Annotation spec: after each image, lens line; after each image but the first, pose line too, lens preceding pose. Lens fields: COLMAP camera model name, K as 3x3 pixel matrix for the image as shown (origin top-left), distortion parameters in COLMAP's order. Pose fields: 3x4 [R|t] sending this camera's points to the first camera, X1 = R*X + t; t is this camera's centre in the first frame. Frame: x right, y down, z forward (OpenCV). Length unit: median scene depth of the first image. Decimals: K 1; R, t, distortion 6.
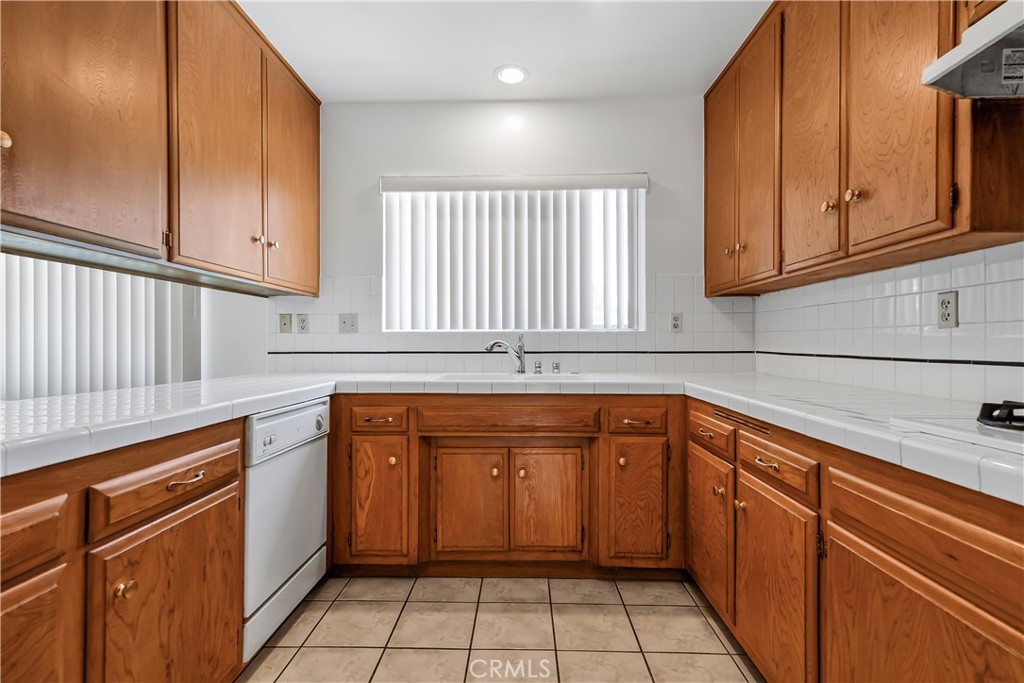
lens RADIAL K [[481.0, 0, 513.8], [0, 481.0, 346.2], [0, 0, 1]] dist [0.016239, 0.001496]
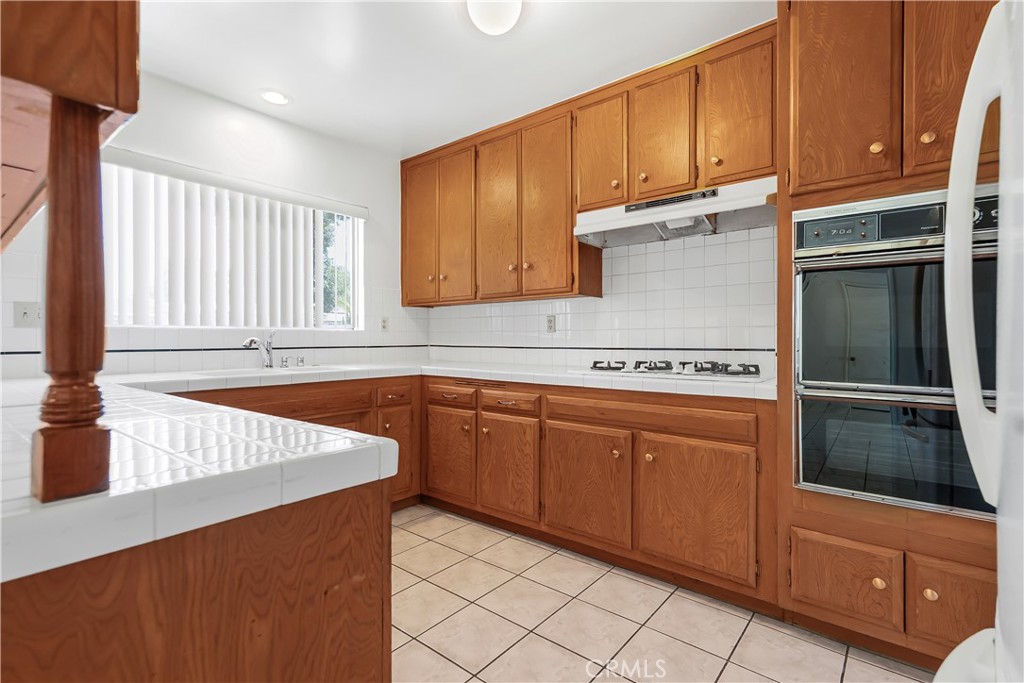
lens RADIAL K [[481.0, 0, 511.8], [0, 481.0, 341.8], [0, 0, 1]] dist [0.016239, 0.001496]
pose [[0.621422, -0.004109, 0.783465, -0.619054], [0.006505, 0.999979, 0.000084, 0.001273], [-0.783449, 0.005044, 0.621435, -0.127618]]
